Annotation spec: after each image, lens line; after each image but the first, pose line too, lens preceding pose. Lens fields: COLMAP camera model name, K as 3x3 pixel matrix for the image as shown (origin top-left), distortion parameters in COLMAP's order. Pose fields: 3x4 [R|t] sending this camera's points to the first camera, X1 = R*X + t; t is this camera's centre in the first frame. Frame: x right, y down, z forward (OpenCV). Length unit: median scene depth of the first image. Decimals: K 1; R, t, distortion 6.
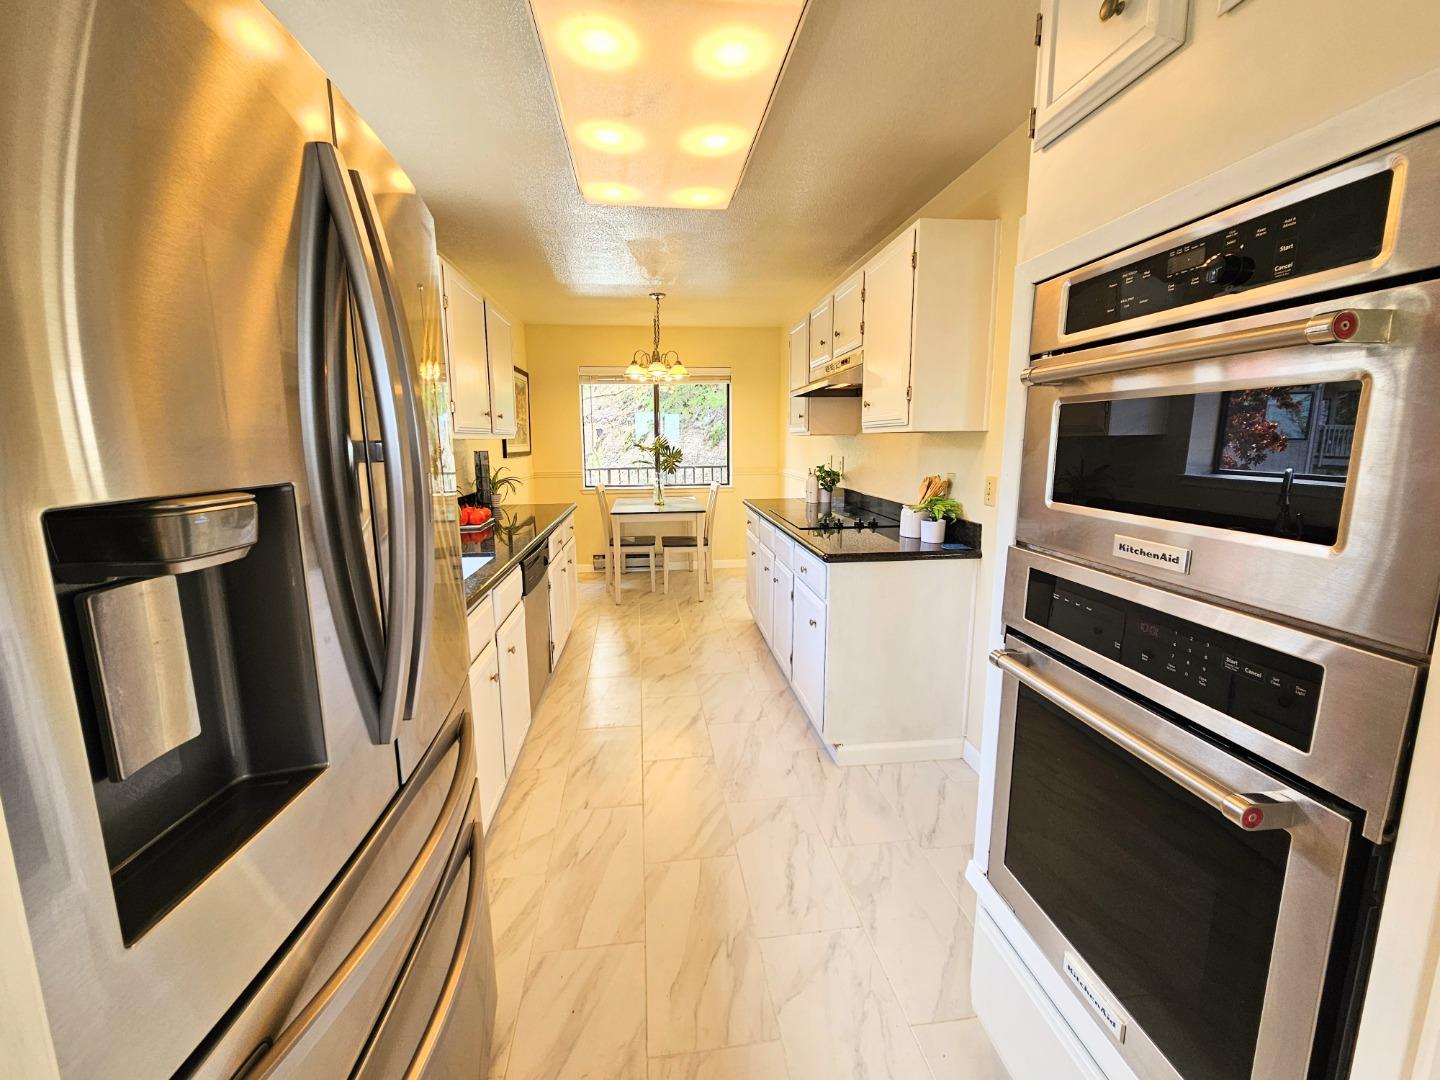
lens RADIAL K [[594.1, 0, 714.2], [0, 594.1, 534.6], [0, 0, 1]] dist [0.000082, -0.000125]
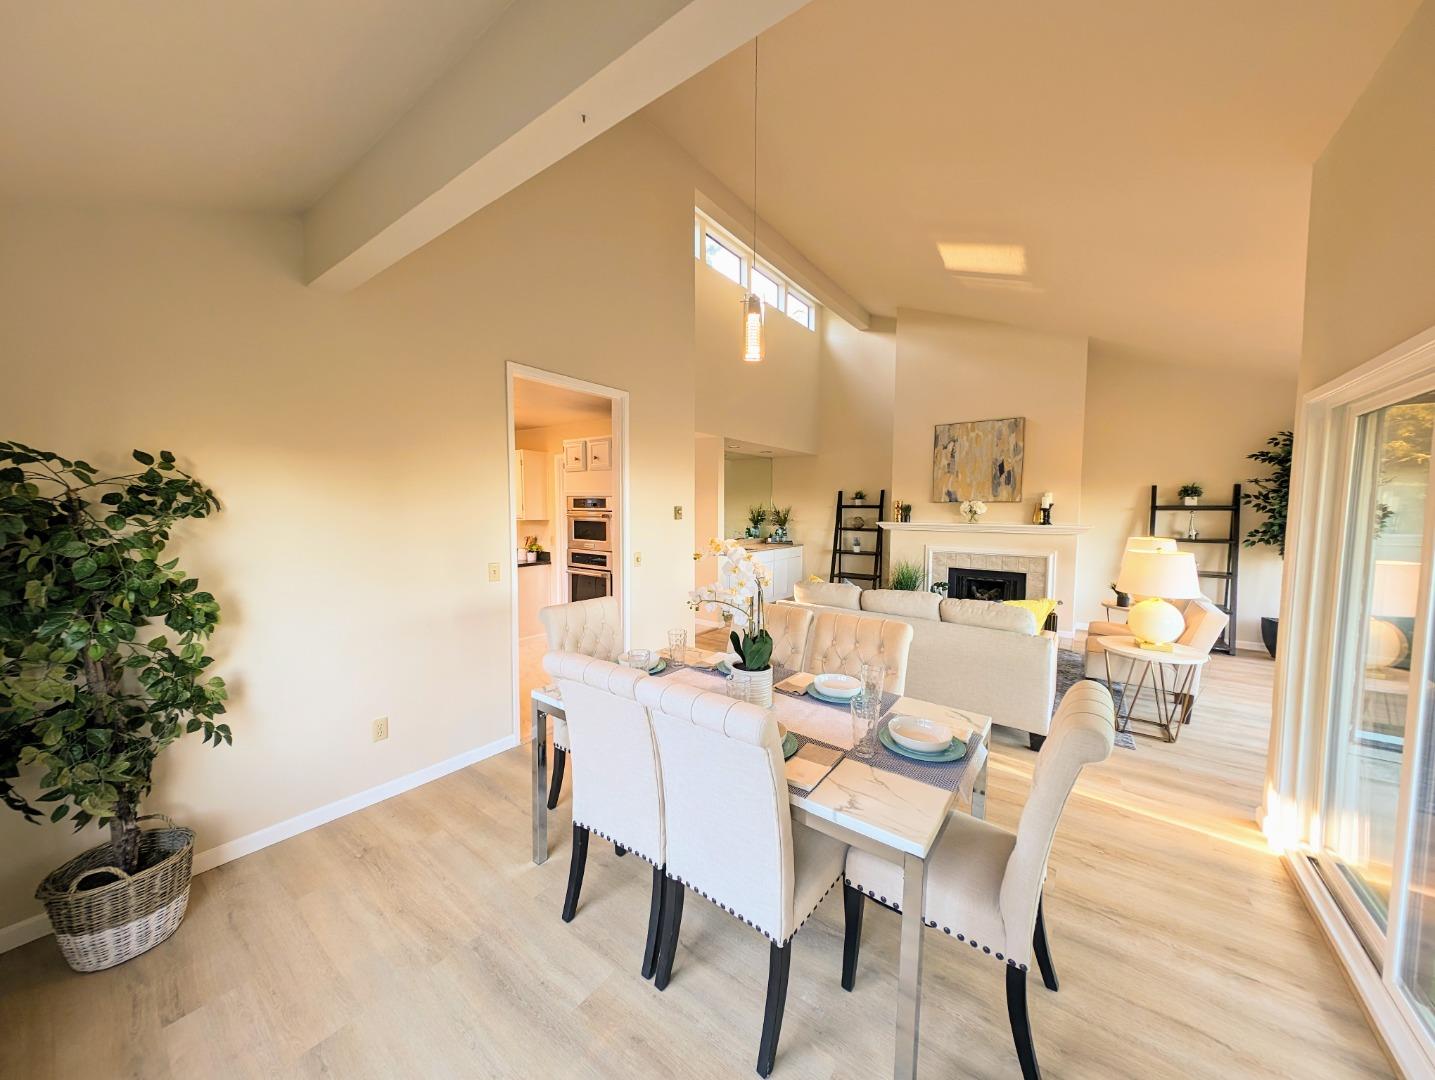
lens RADIAL K [[517.3, 0, 717.5], [0, 517.3, 540.0], [0, 0, 1]] dist [0.021010, 0.000045]
pose [[0.686884, -0.041660, 0.725572, -1.811342], [0.111195, 0.992626, -0.048272, 0.303471], [-0.718211, 0.113837, 0.686451, -2.934206]]
